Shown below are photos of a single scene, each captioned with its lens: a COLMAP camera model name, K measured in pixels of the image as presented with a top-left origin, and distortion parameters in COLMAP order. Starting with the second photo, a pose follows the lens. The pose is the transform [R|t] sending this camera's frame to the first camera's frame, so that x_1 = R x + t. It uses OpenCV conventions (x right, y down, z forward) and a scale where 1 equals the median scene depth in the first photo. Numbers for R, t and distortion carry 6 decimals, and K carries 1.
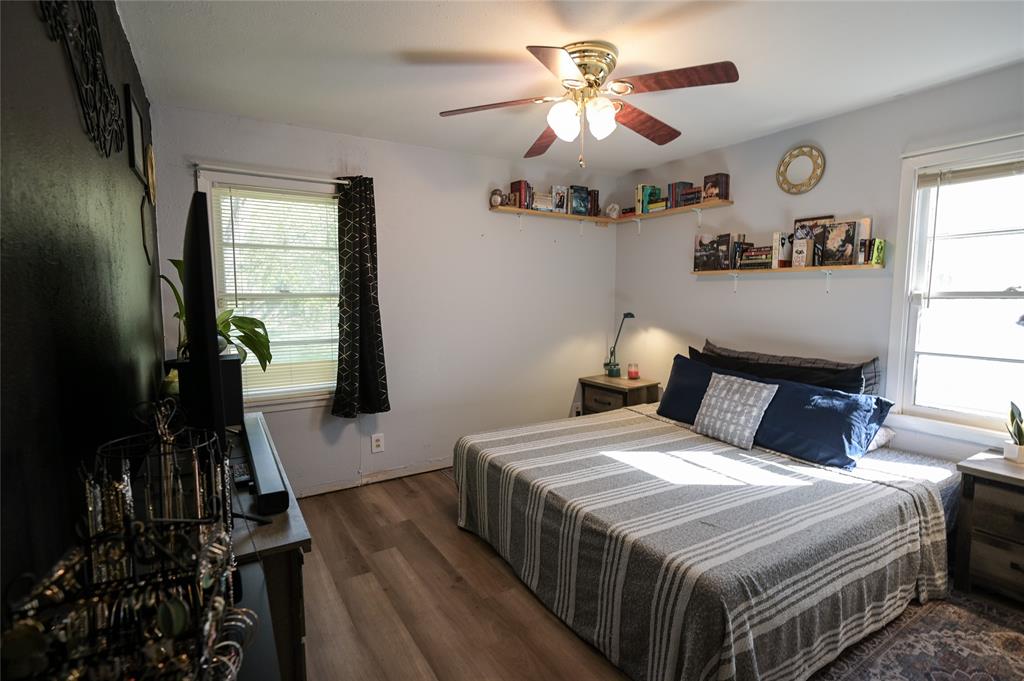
lens RADIAL K [[493.1, 0, 512.1], [0, 493.1, 343.2], [0, 0, 1]] dist [-0.004892, 0.000494]
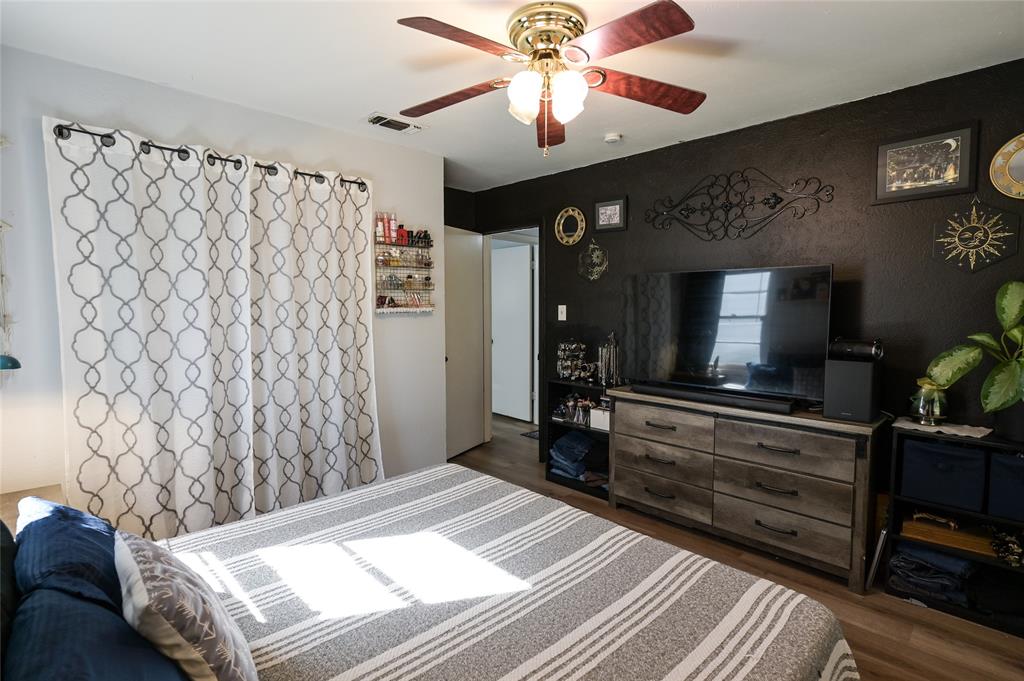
lens RADIAL K [[493.1, 0, 509.9], [0, 493.1, 343.2], [0, 0, 1]] dist [-0.004892, 0.000494]
pose [[-0.969073, 0.016145, -0.246244, 0.363678], [-0.021847, 0.988327, 0.150776, -0.149409], [0.245804, 0.151493, -0.957408, 1.617961]]
